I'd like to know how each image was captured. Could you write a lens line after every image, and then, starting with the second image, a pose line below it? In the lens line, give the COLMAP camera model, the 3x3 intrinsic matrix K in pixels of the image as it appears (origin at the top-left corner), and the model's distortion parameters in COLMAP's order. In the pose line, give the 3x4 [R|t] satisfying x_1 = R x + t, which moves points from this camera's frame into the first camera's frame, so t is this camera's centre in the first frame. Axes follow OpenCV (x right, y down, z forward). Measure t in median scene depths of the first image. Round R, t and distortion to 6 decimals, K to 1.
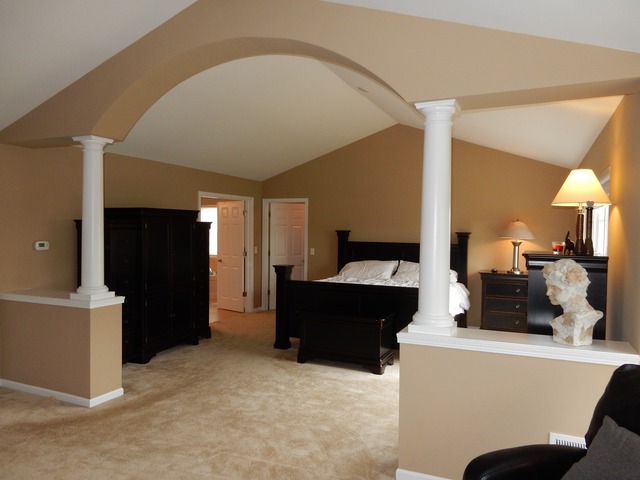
lens RADIAL K [[471.6, 0, 320.0], [0, 471.6, 240.0], [0, 0, 1]] dist [-0.002950, -0.005964]
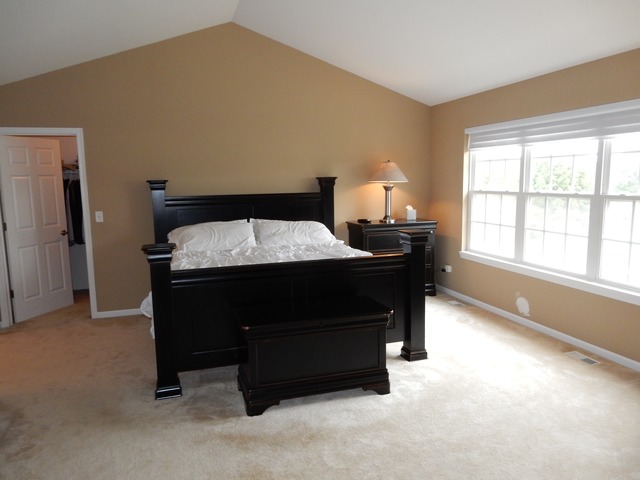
lens RADIAL K [[471.6, 0, 320.0], [0, 471.6, 240.0], [0, 0, 1]] dist [-0.002950, -0.005964]
pose [[0.736653, -0.115879, 0.666269, -0.268231], [0.045194, 0.991443, 0.122466, -0.009303], [-0.674759, -0.060103, 0.735586, 0.435636]]
